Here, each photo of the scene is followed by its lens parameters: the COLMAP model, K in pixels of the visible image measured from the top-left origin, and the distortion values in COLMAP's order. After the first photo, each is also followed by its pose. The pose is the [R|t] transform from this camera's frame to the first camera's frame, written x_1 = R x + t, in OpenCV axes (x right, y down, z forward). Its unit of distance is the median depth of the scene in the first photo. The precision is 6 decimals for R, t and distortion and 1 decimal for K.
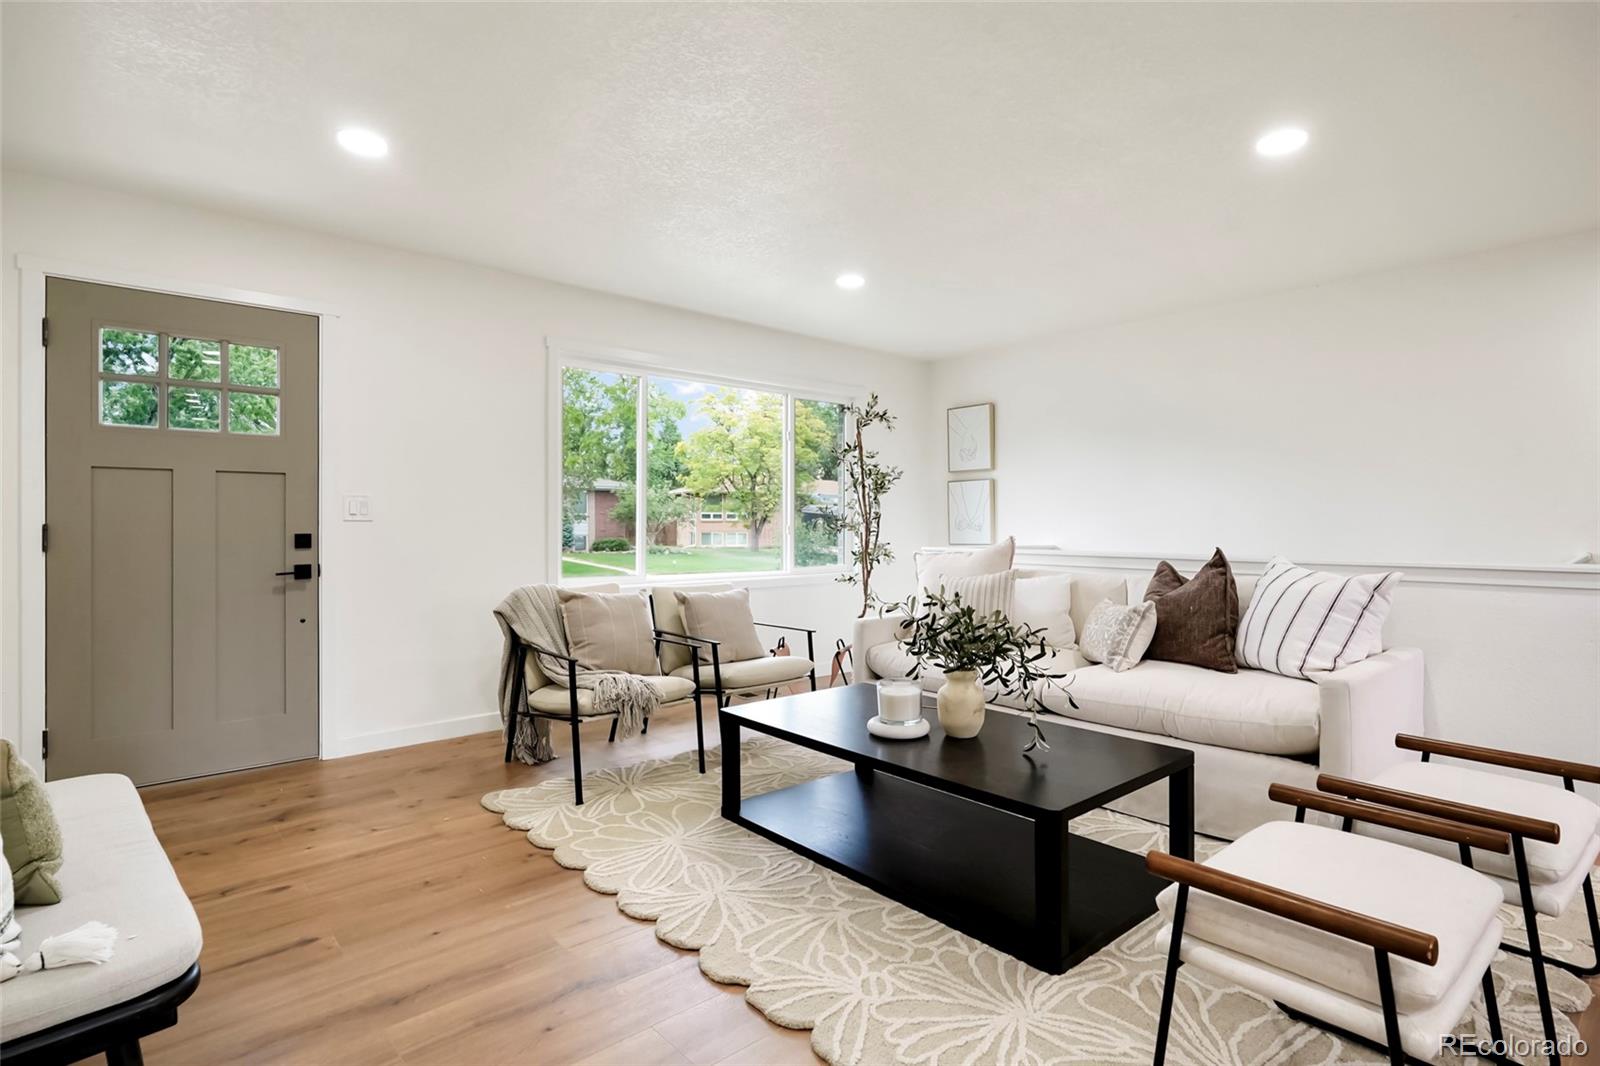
lens RADIAL K [[809.3, 0, 801.5], [0, 809.3, 520.2], [0, 0, 1]] dist [0.000575, -0.000595]
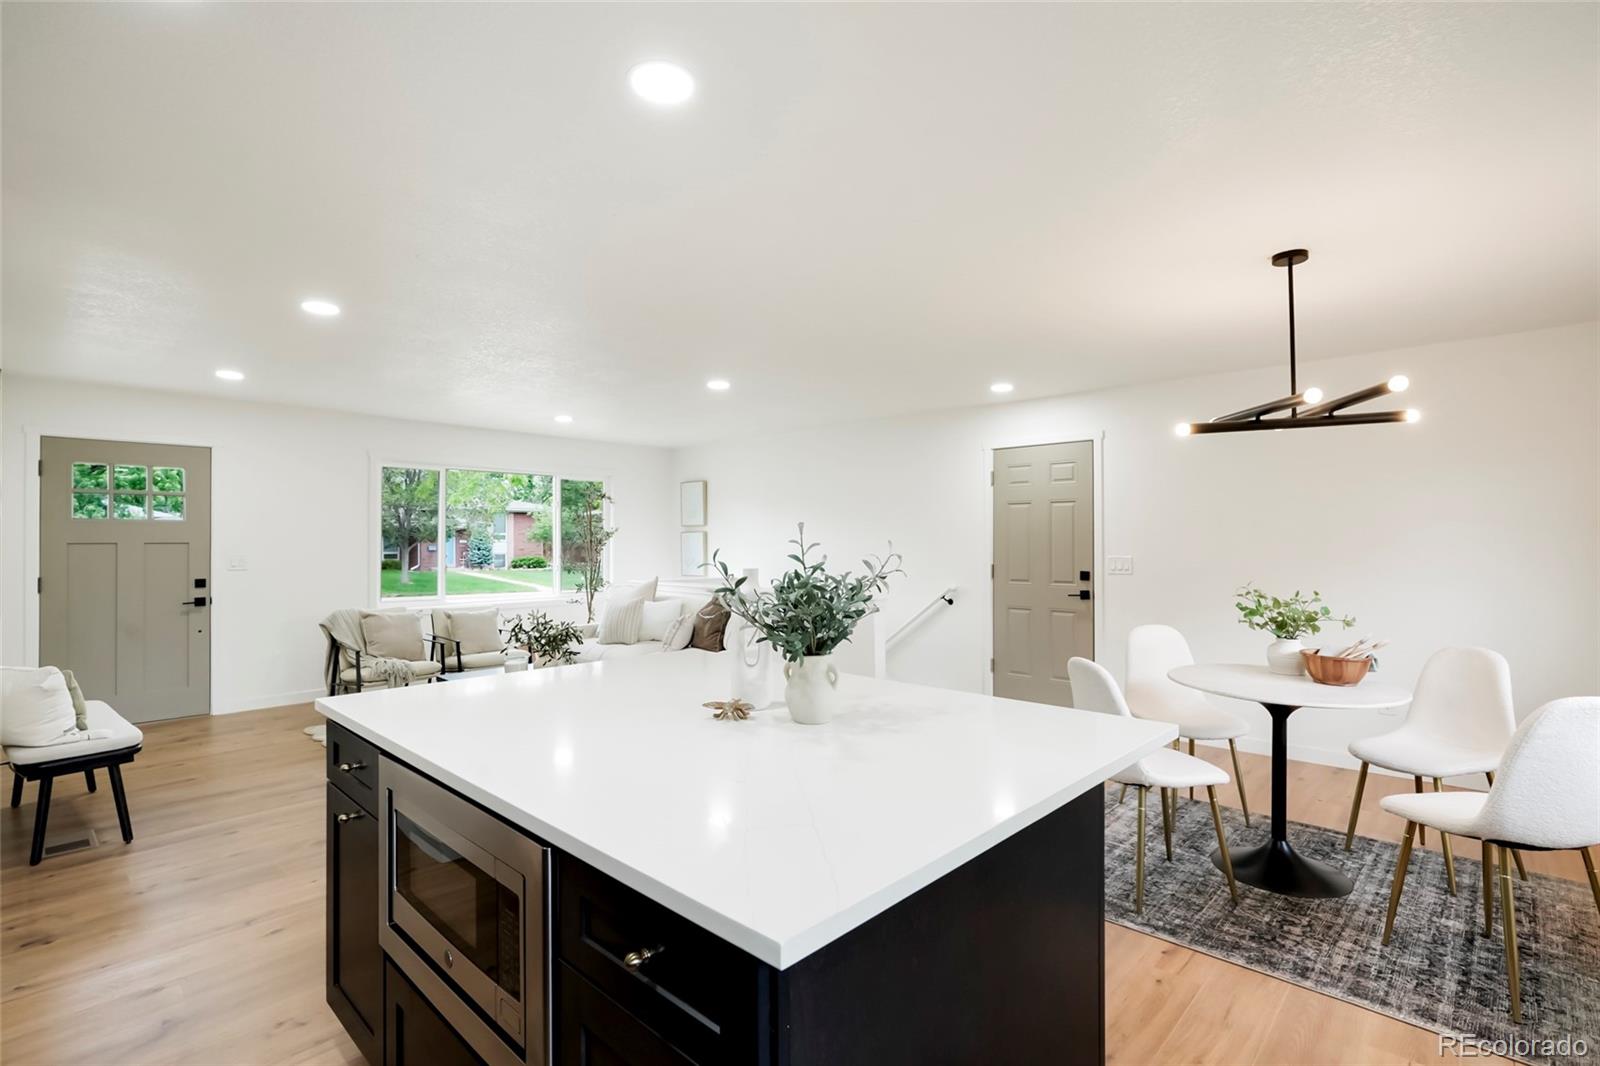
lens RADIAL K [[763.4, 0, 800.0], [0, 763.4, 533.0], [0, 0, 1]] dist [0.001855, 0.001554]
pose [[0.996242, 0.000885, 0.086603, 0.482583], [-0.000627, 0.999995, -0.003001, -0.074545], [-0.086605, 0.002936, 0.996238, -0.682590]]
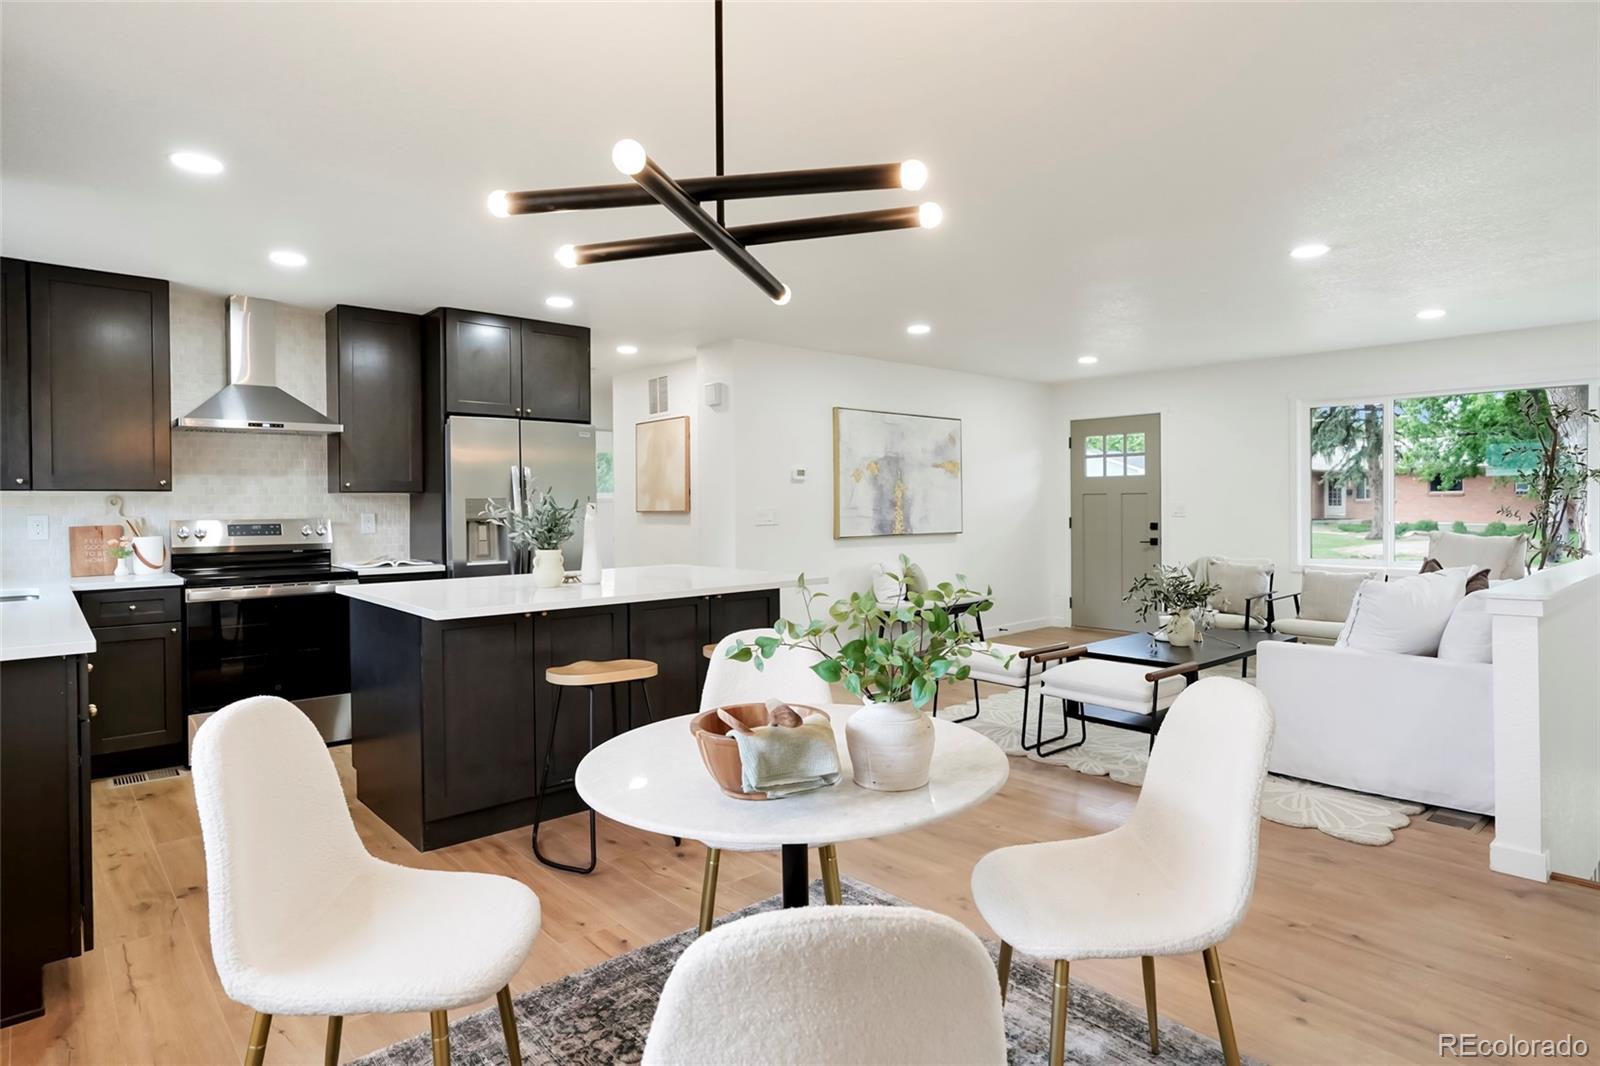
lens RADIAL K [[867.0, 0, 807.4], [0, 867.0, 511.8], [0, 0, 1]] dist [0.000787, 0.000301]
pose [[0.001935, 0.012508, -0.999920, 1.567199], [0.010542, 0.999866, 0.012528, -0.047366], [0.999943, -0.010565, 0.001803, 0.133106]]
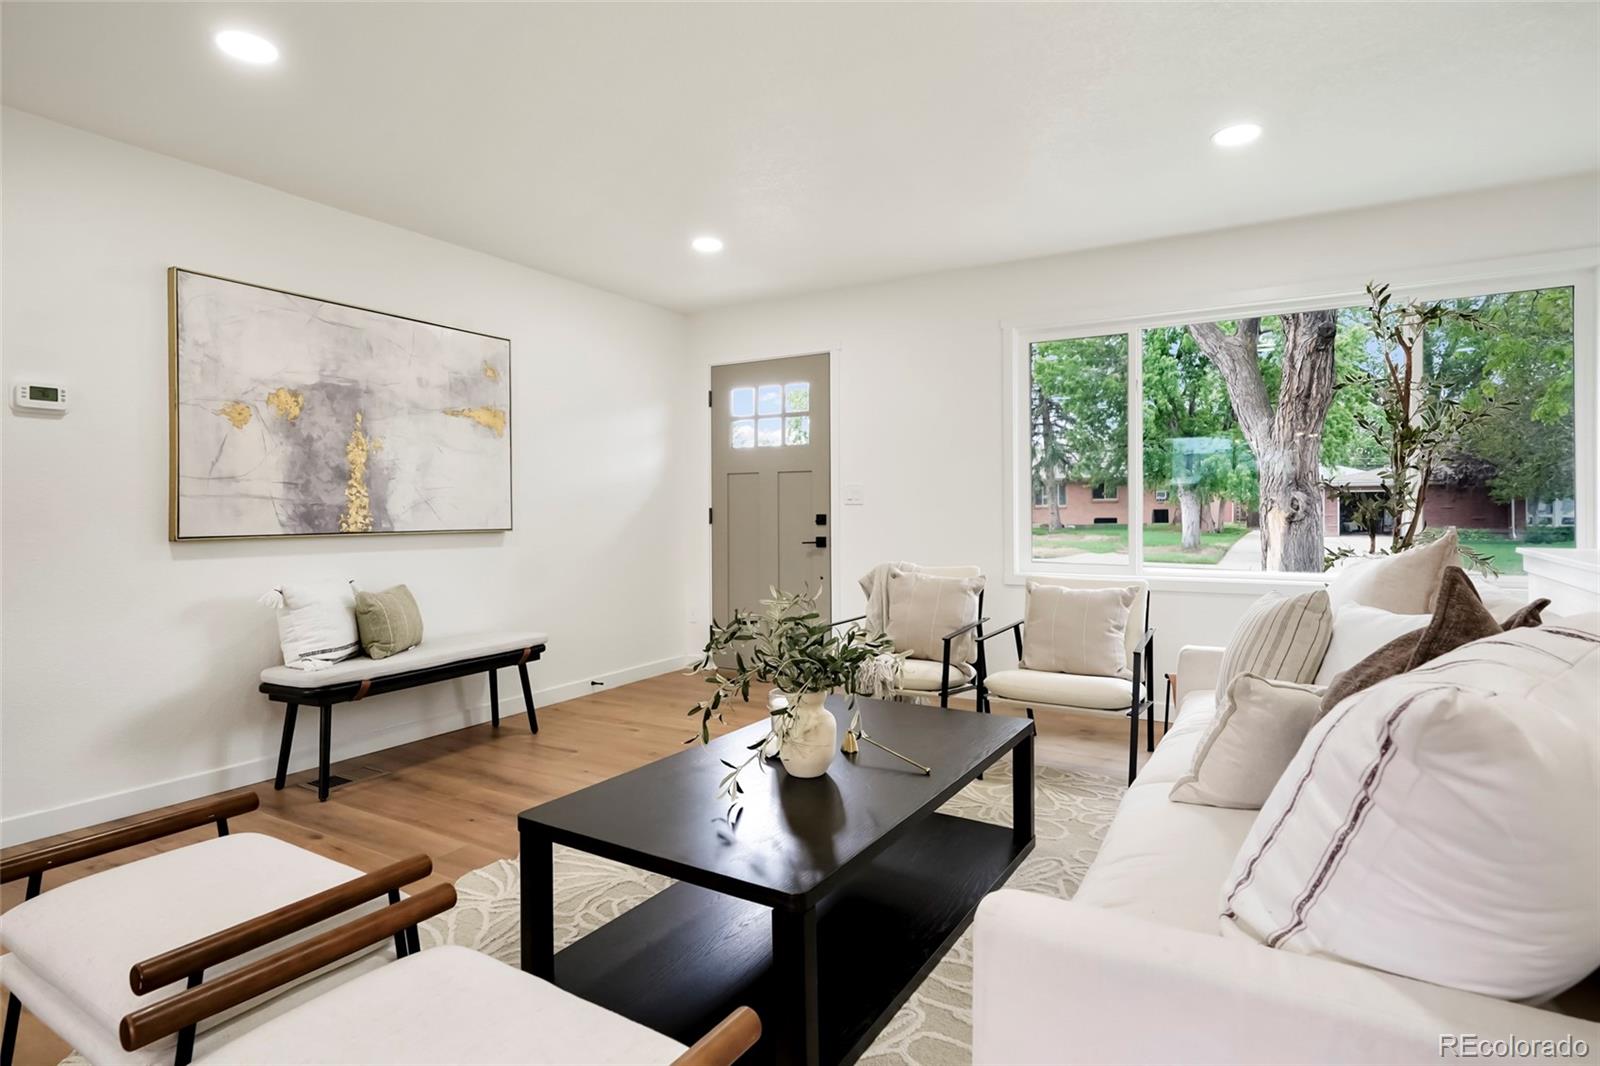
lens RADIAL K [[827.0, 0, 805.0], [0, 827.0, 513.5], [0, 0, 1]] dist [0.001520, 0.000326]
pose [[0.296446, 0.005479, -0.955034, 0.718487], [0.006835, 0.999946, 0.007858, 0.004216], [0.955025, -0.008857, 0.296393, 0.567965]]
